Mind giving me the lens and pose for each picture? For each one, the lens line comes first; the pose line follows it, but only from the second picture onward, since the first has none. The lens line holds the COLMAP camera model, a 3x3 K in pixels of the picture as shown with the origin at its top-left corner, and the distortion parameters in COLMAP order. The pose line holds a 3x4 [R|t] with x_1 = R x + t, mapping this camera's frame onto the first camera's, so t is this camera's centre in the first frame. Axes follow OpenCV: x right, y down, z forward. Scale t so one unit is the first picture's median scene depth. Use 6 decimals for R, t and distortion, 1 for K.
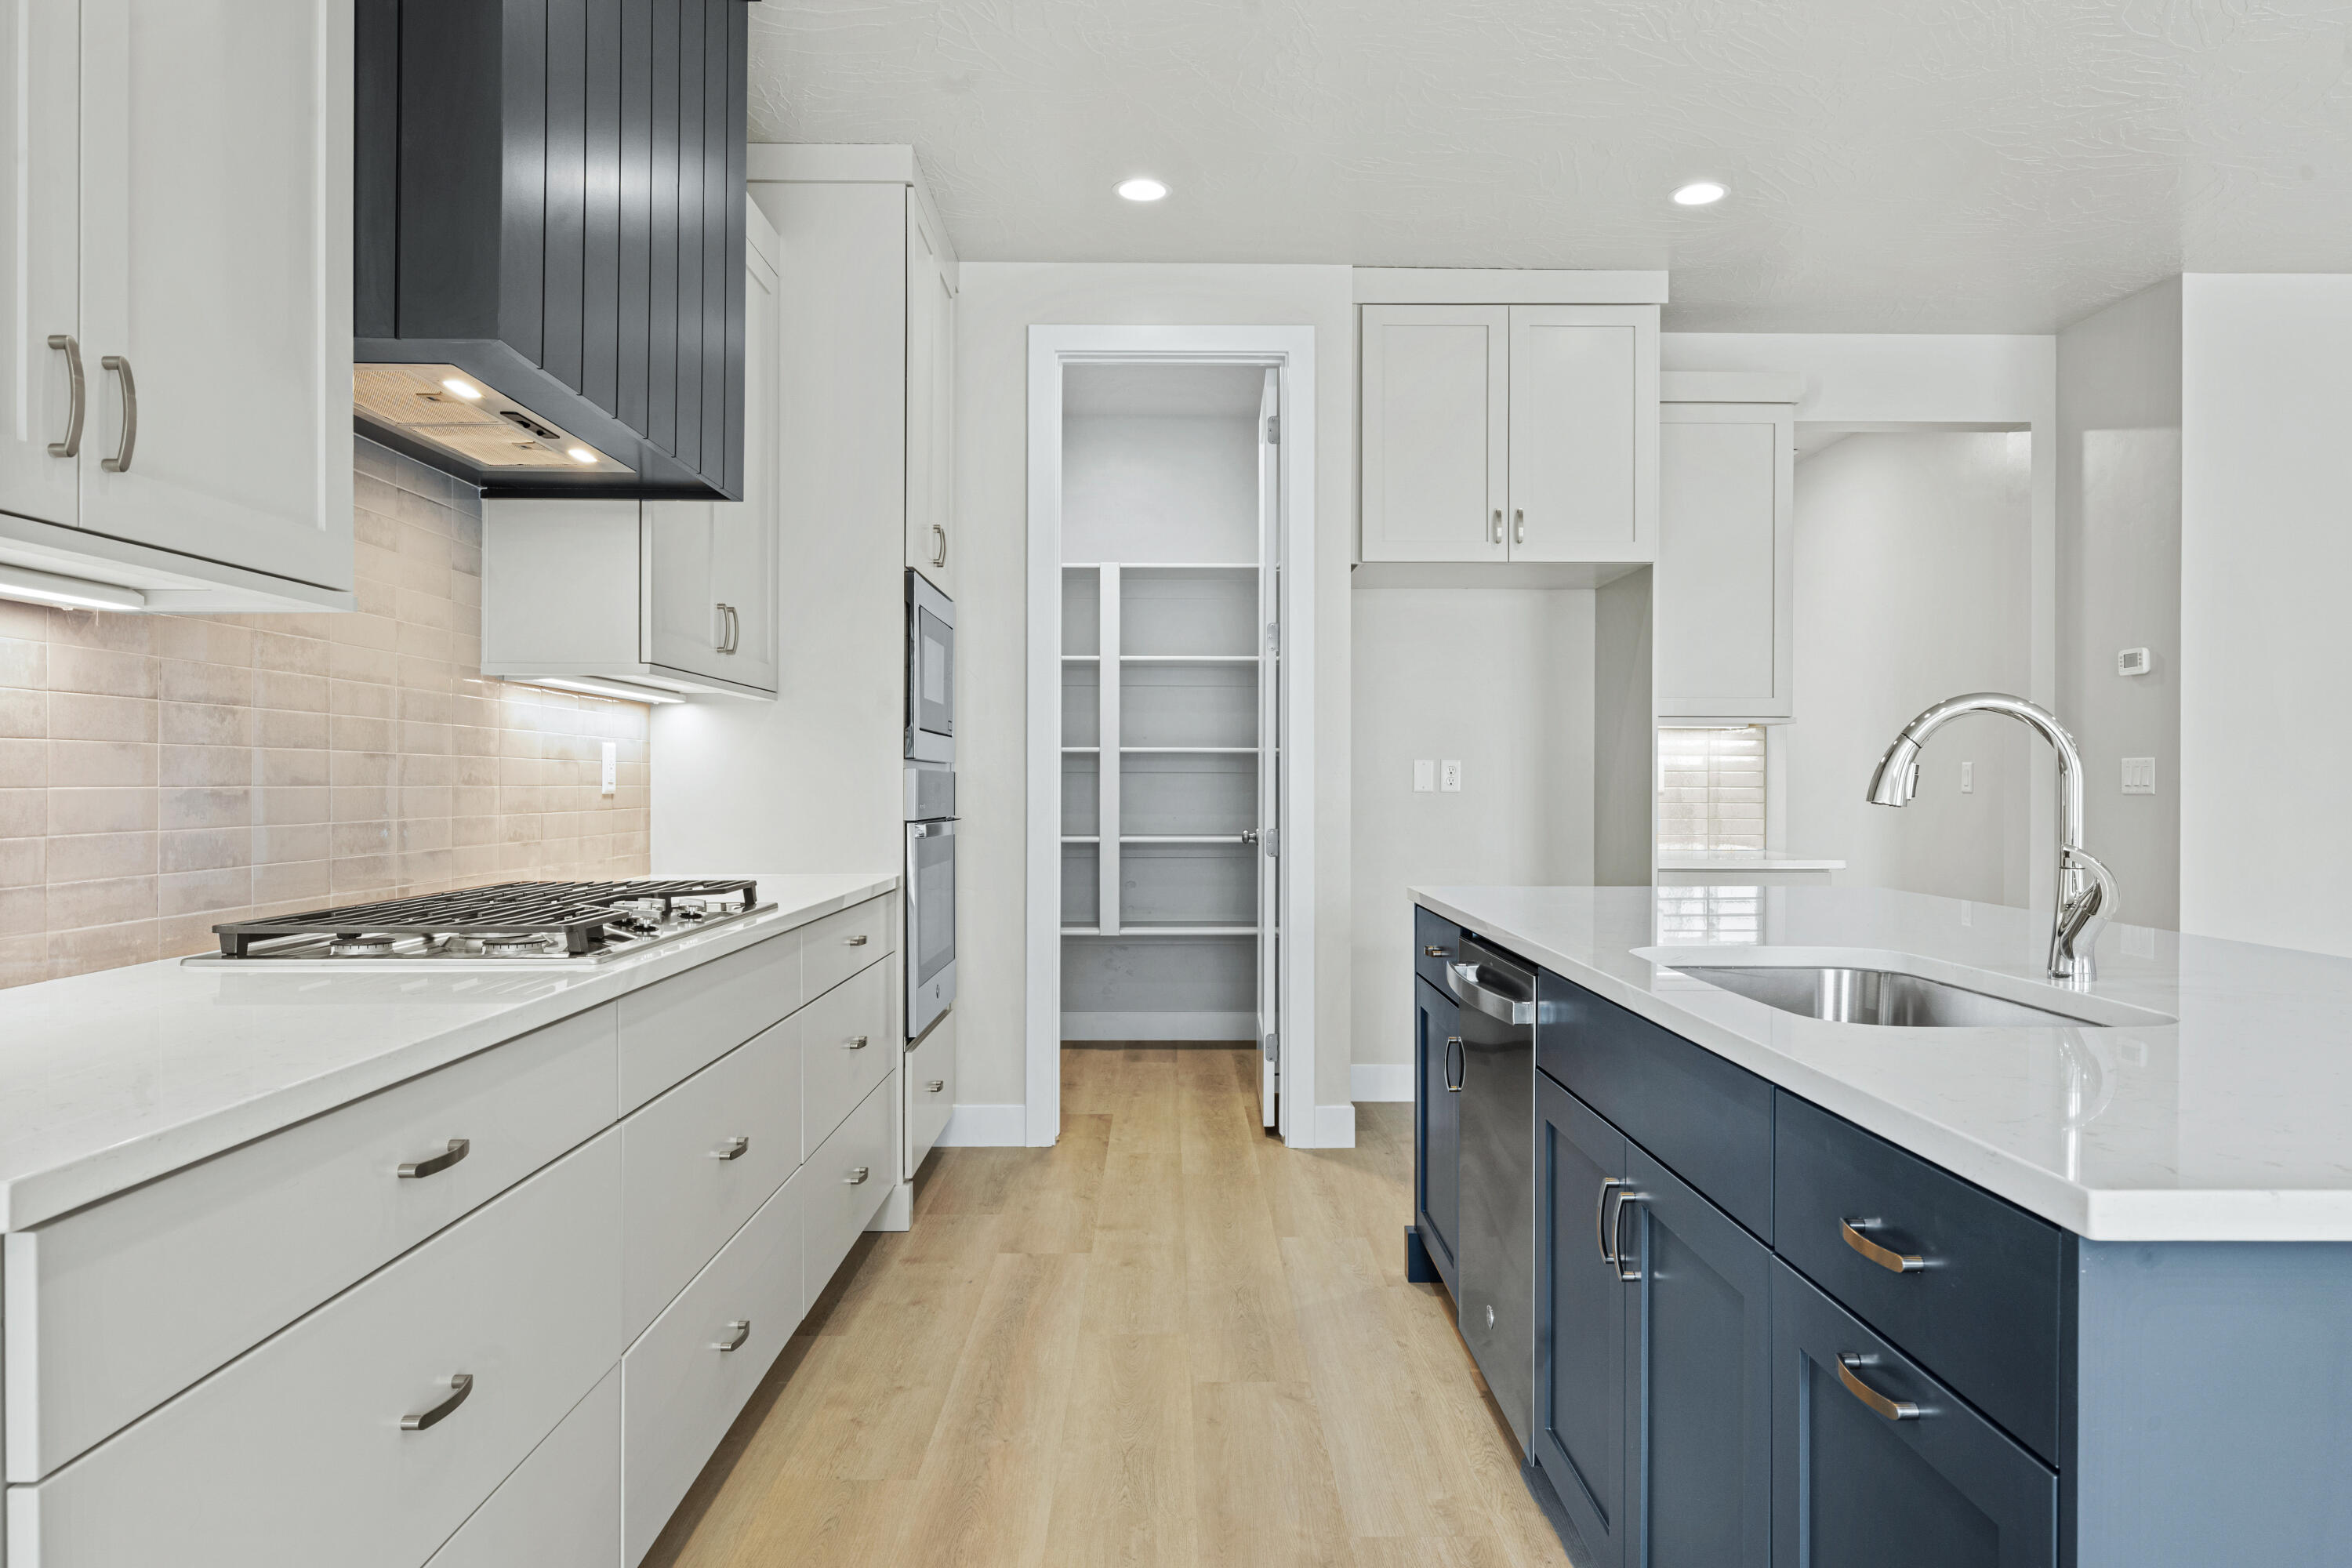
lens RADIAL K [[1535.1, 0, 1179.7], [0, 1535.1, 777.1], [0, 0, 1]] dist [0.001739, -0.000446]
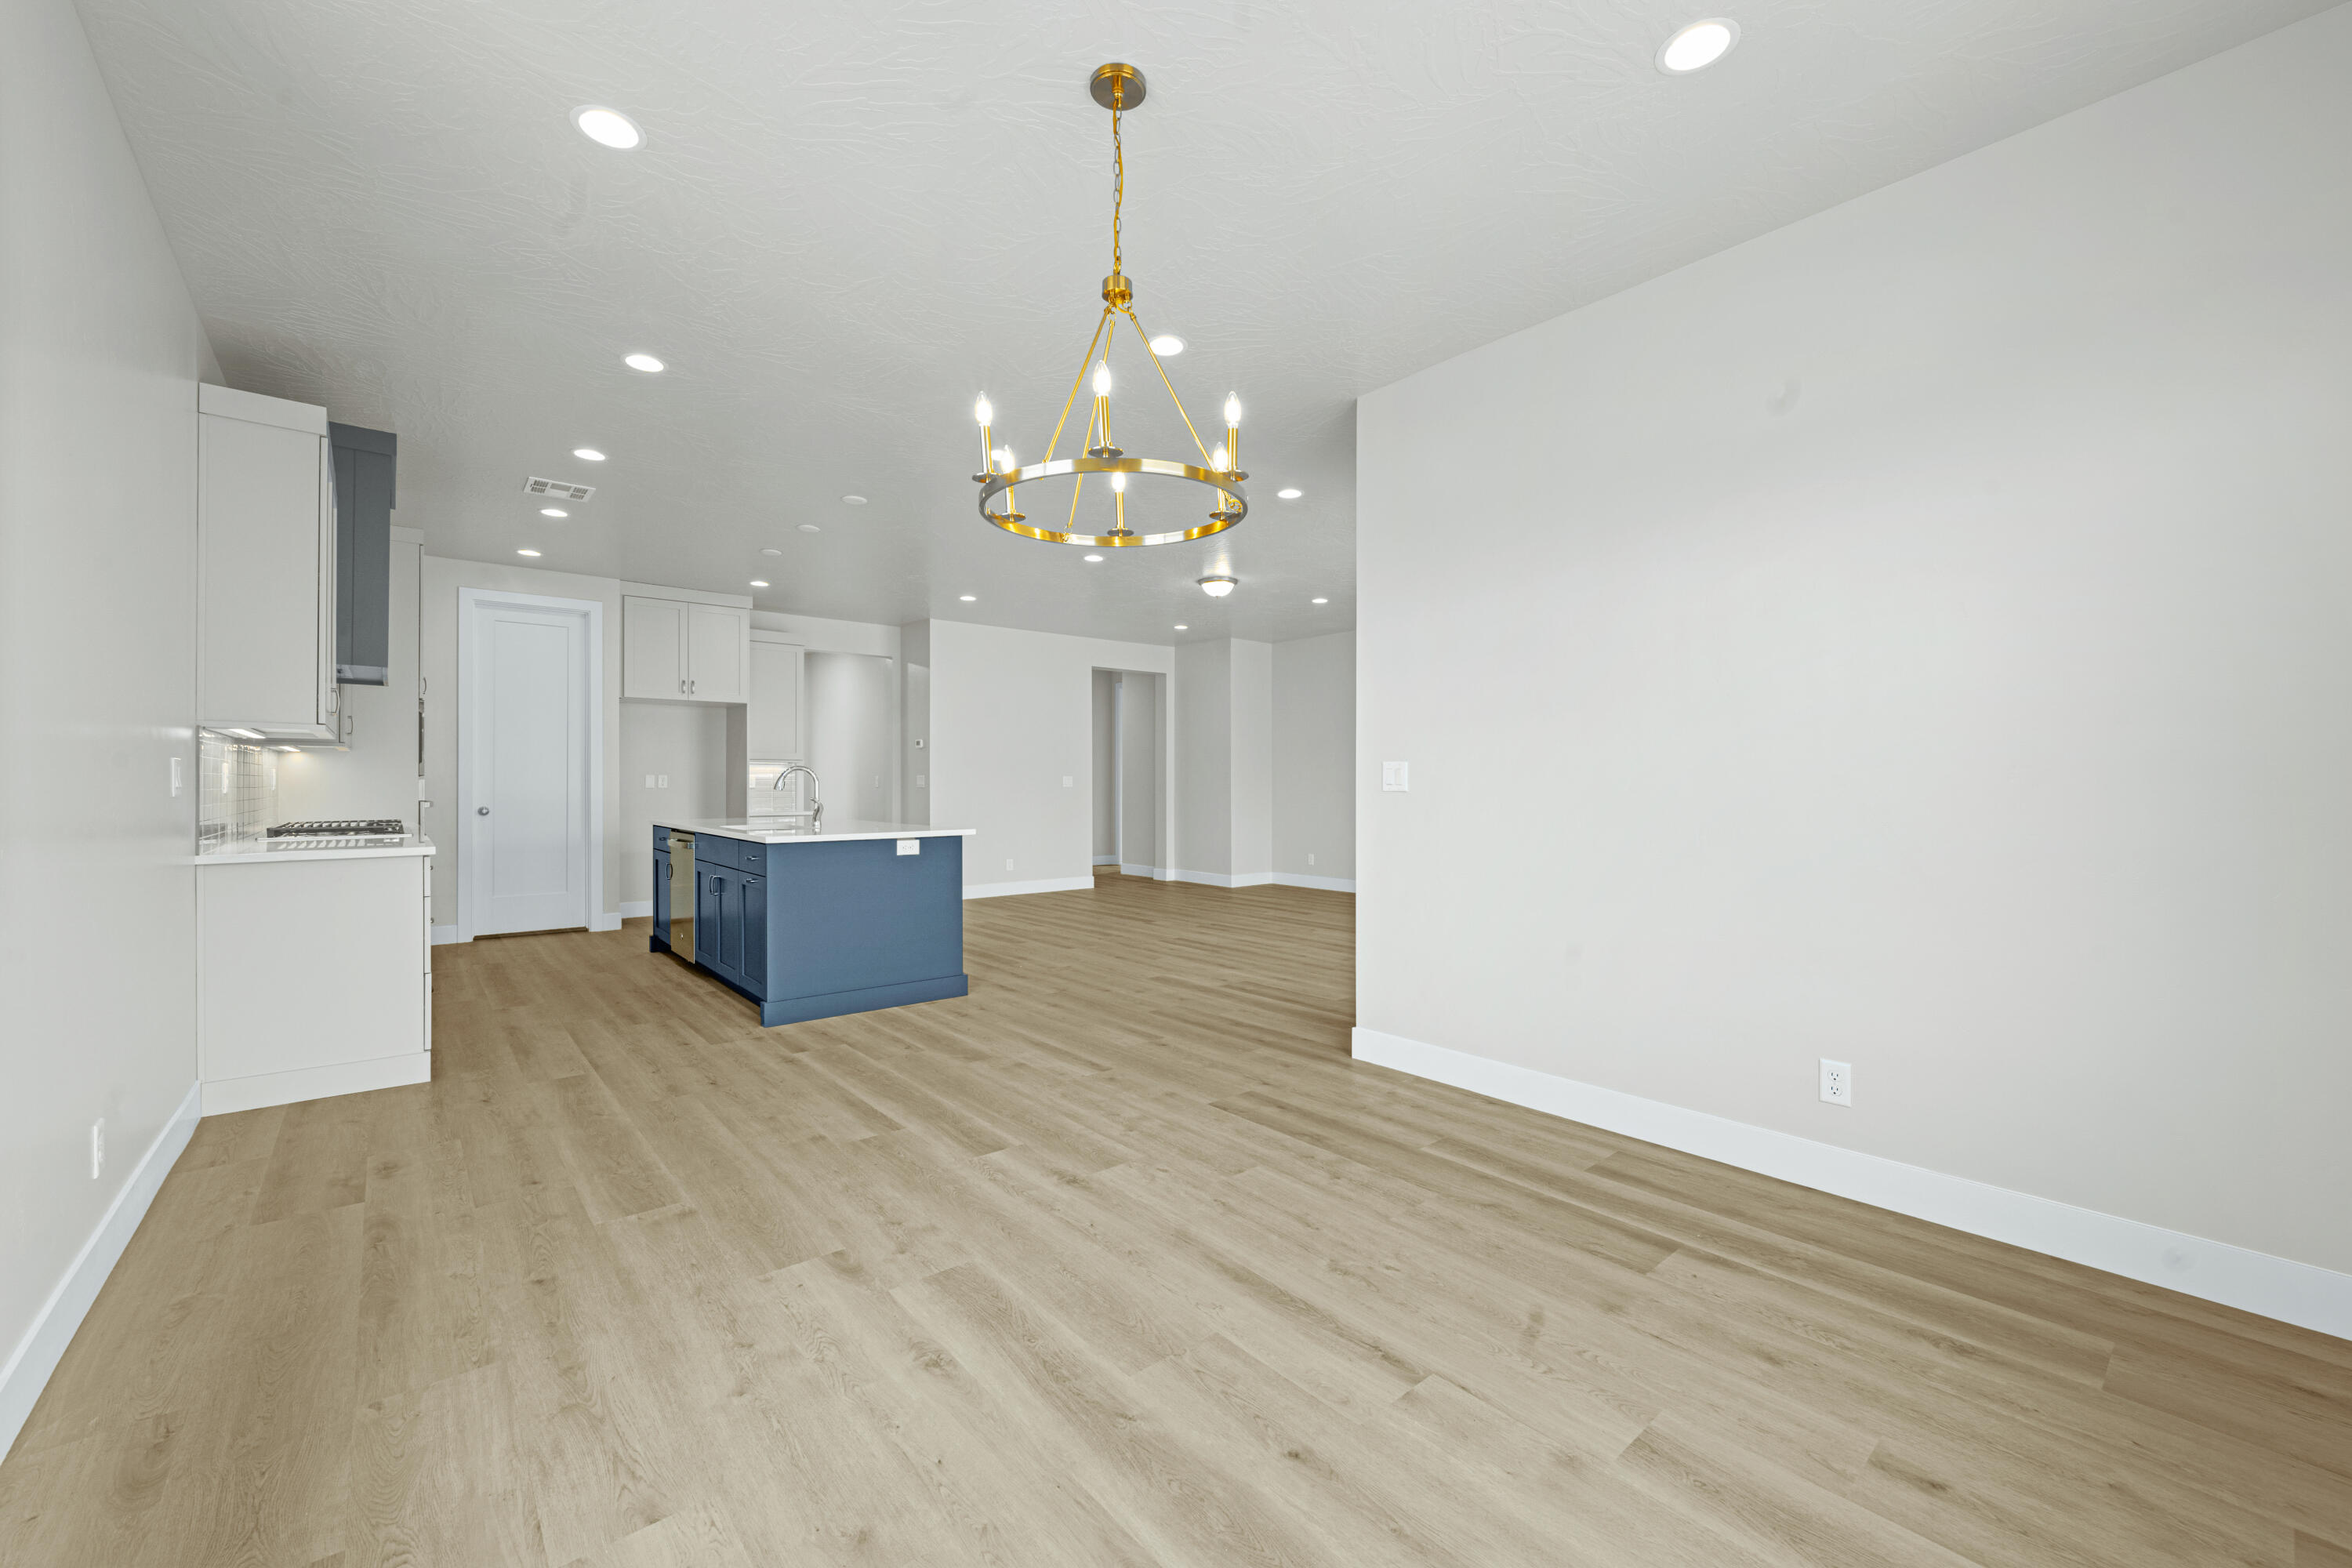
lens RADIAL K [[935.9, 0, 1169.5], [0, 935.9, 788.0], [0, 0, 1]] dist [0.002332, 0.000063]
pose [[0.776535, -0.004286, 0.630060, -0.155932], [0.001608, 0.999987, 0.004820, 0.003818], [-0.630073, -0.002730, 0.776531, -0.760715]]
